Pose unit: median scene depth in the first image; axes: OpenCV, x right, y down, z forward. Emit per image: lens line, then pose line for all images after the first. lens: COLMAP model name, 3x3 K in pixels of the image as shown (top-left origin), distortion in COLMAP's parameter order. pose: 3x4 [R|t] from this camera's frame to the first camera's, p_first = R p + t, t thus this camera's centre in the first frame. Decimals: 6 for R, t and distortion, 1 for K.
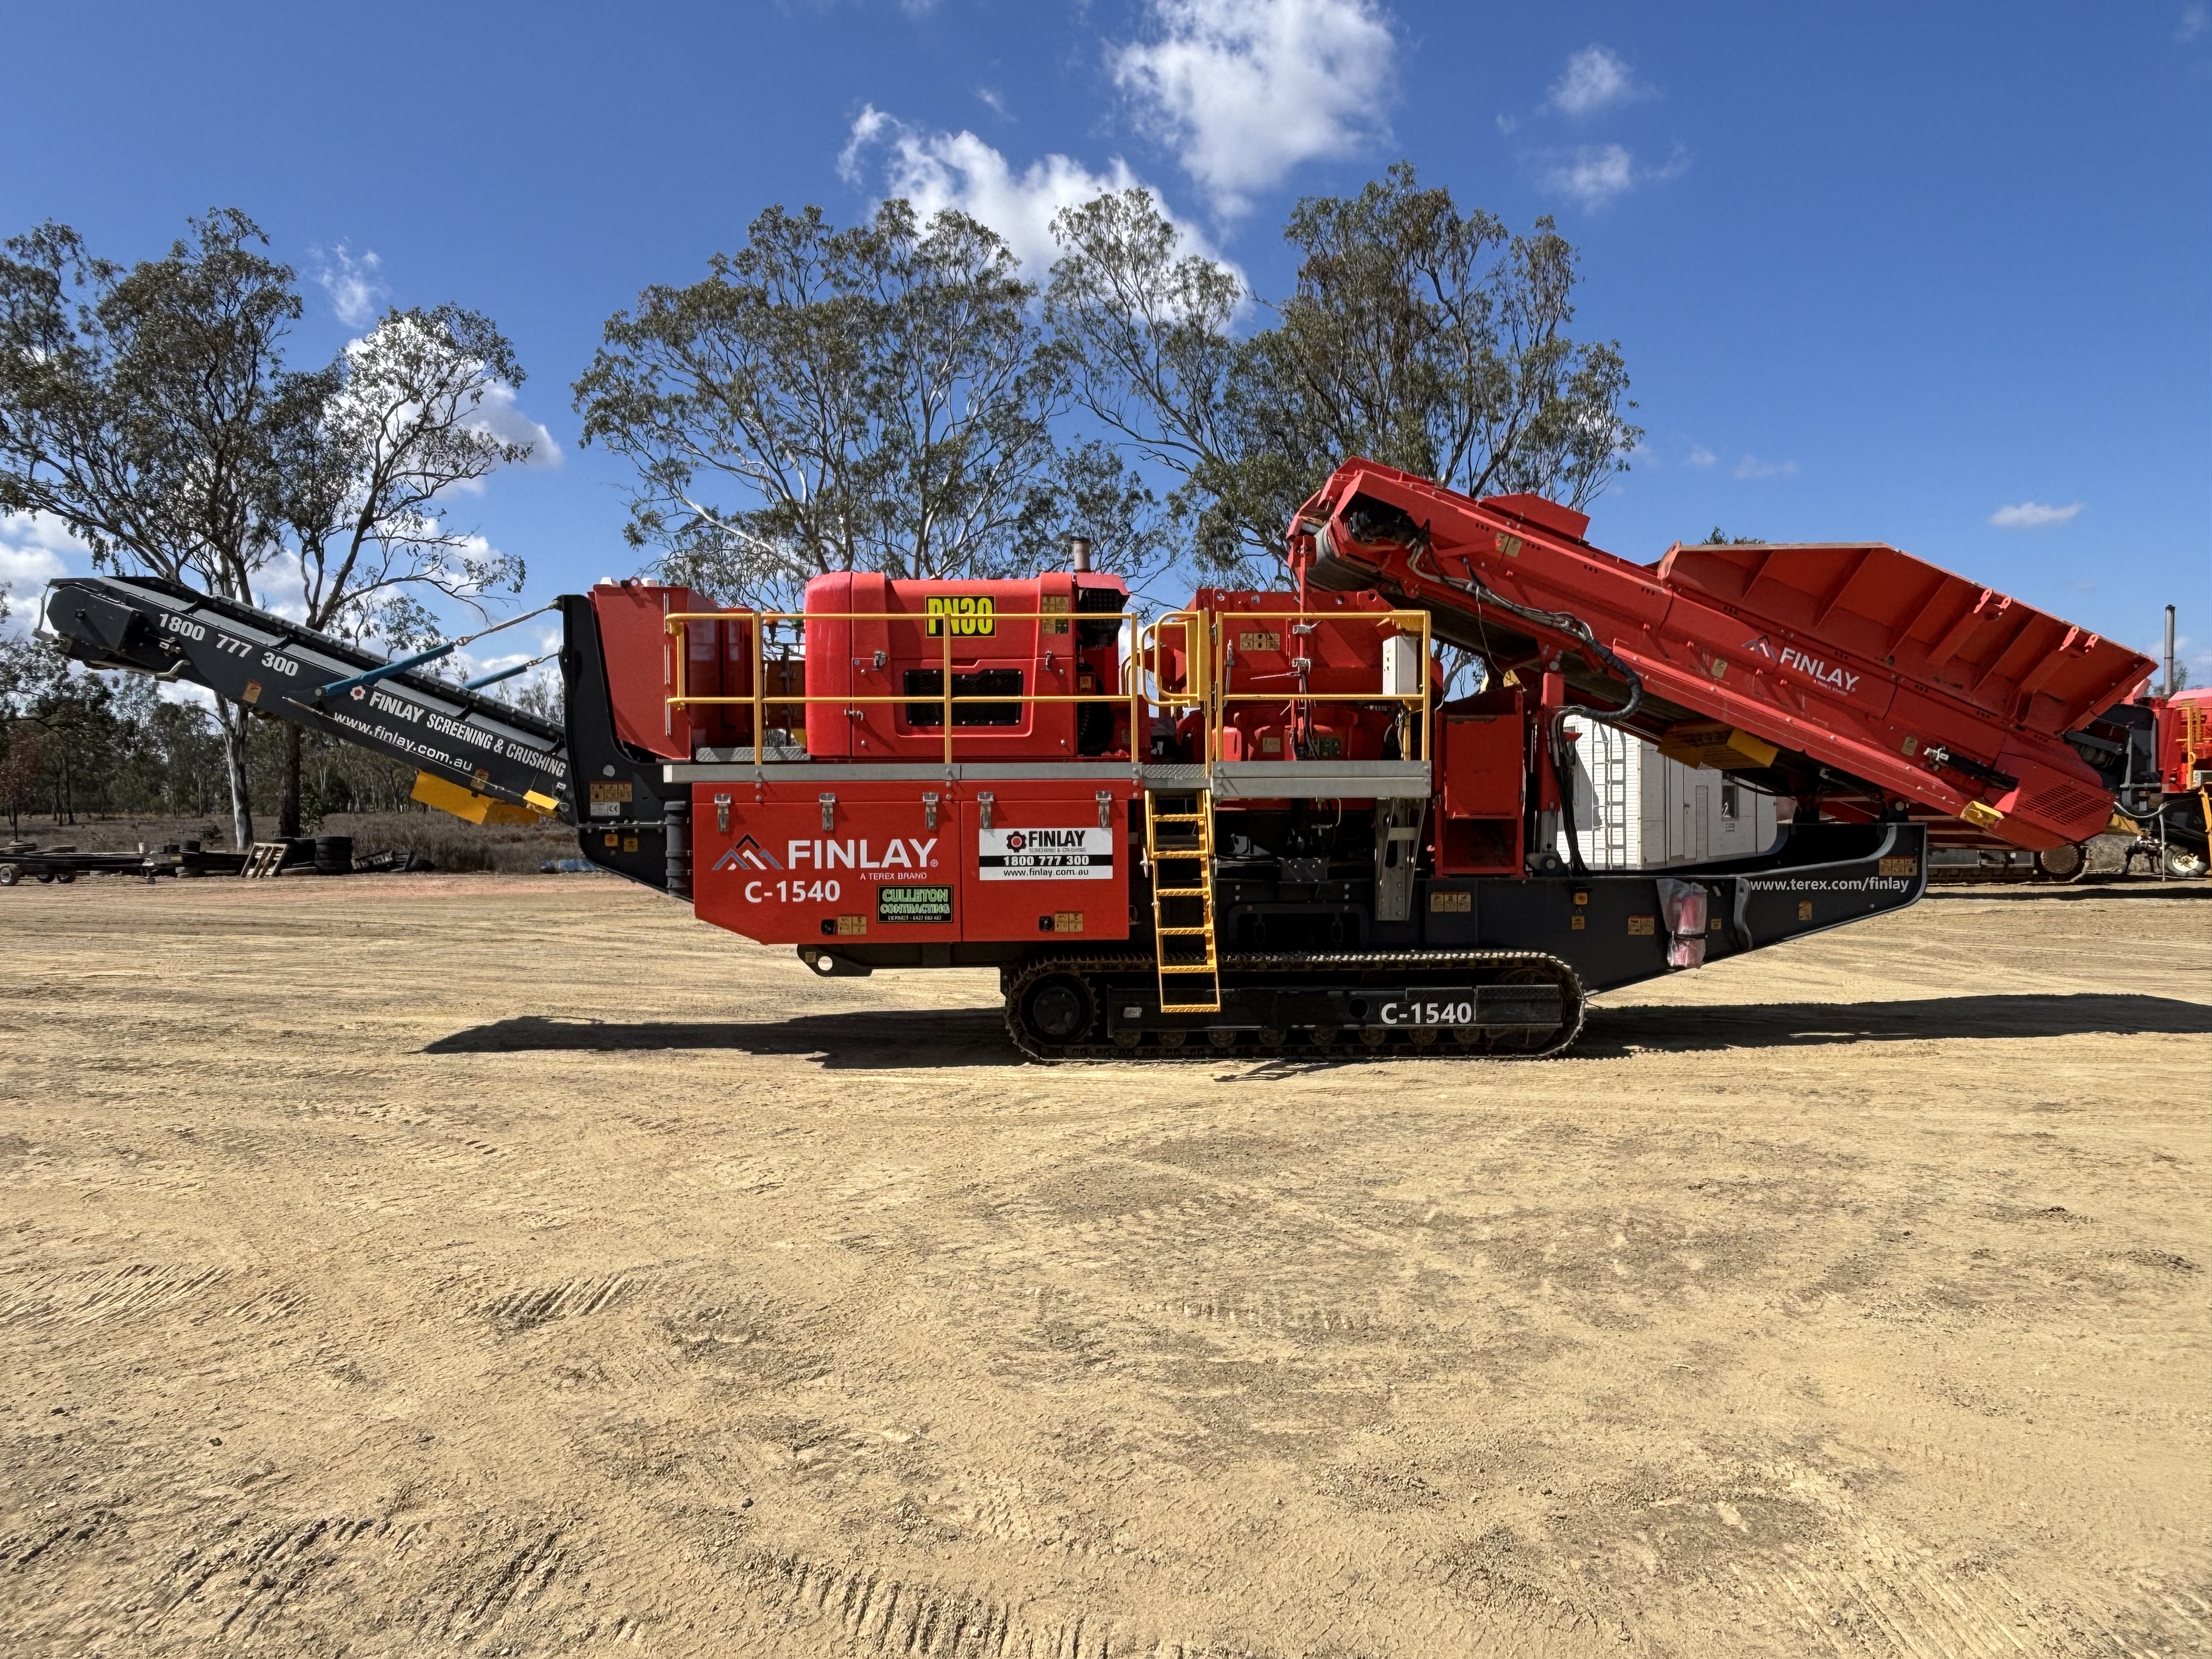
lens RADIAL K [[1421.5, 0, 1090.0], [0, 1421.5, 811.7], [0, 0, 1]] dist [0.013591, -0.013979]
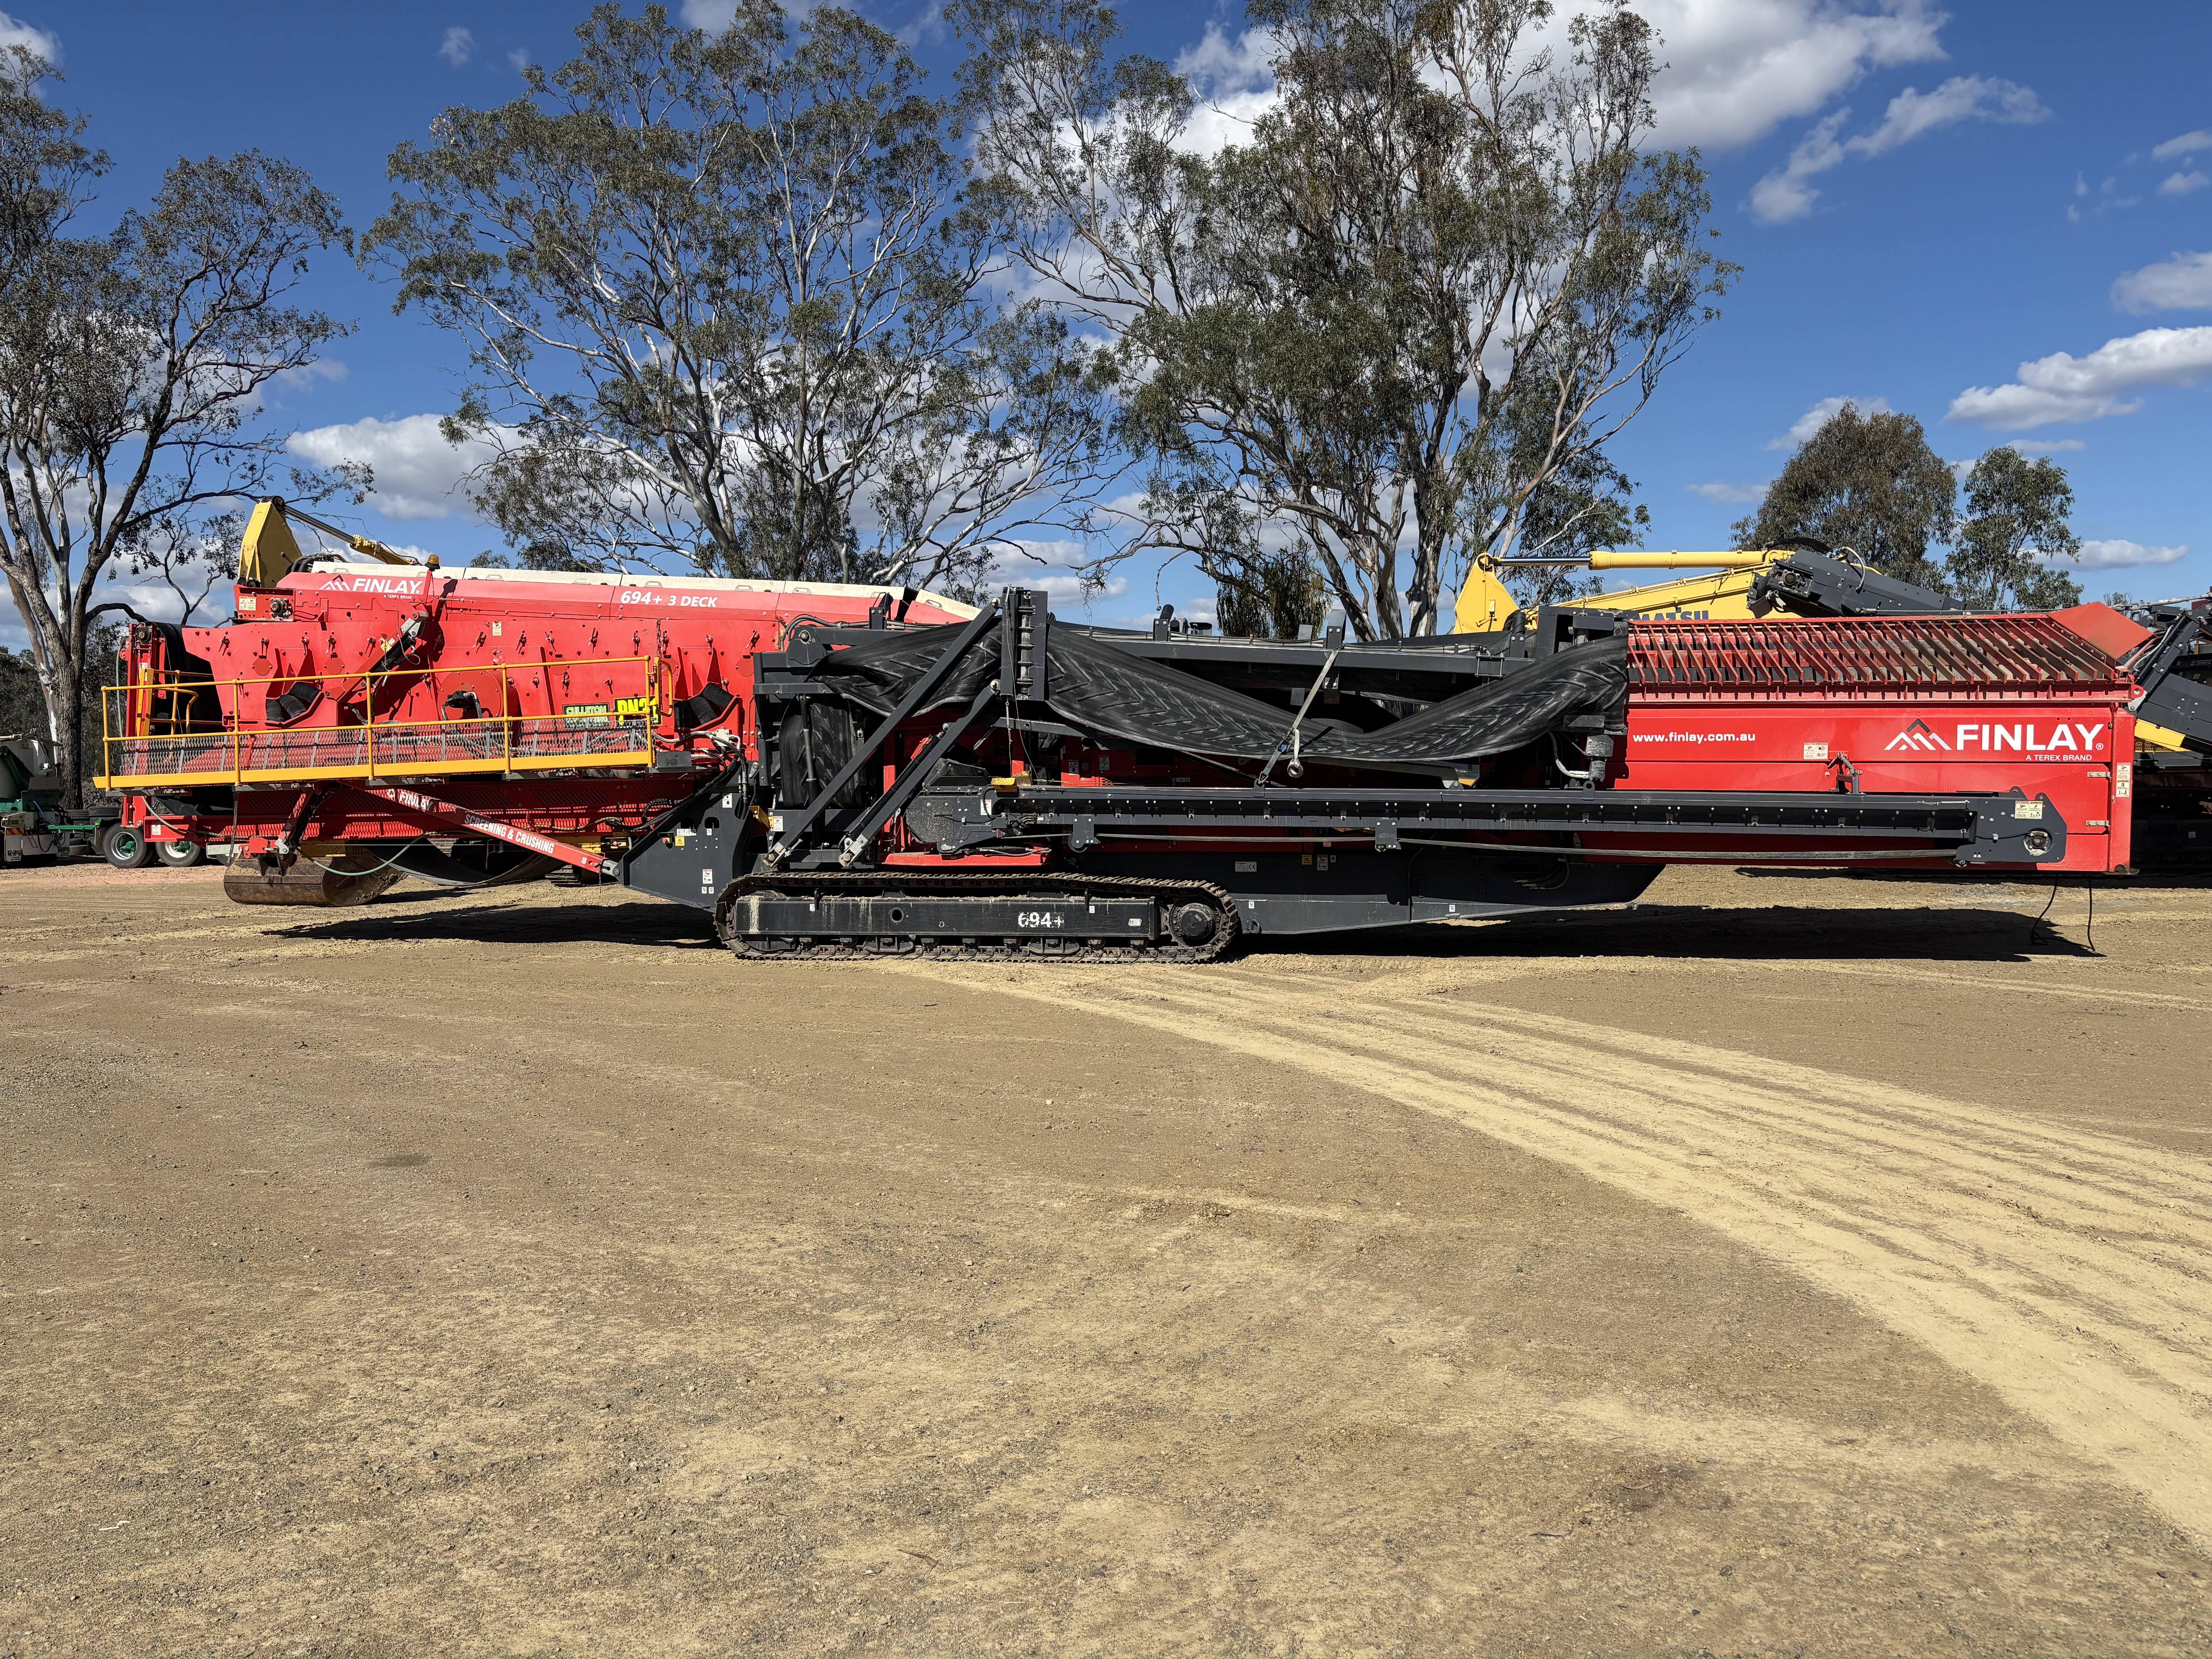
lens RADIAL K [[1664.7, 0, 1093.2], [0, 1664.7, 813.4], [0, 0, 1]] dist [0.052575, -0.051927]
pose [[0.997979, -0.004457, -0.063383, 0.093209], [0.006033, 0.999677, 0.024694, 0.000637], [0.063252, -0.025027, 0.997684, 0.064762]]
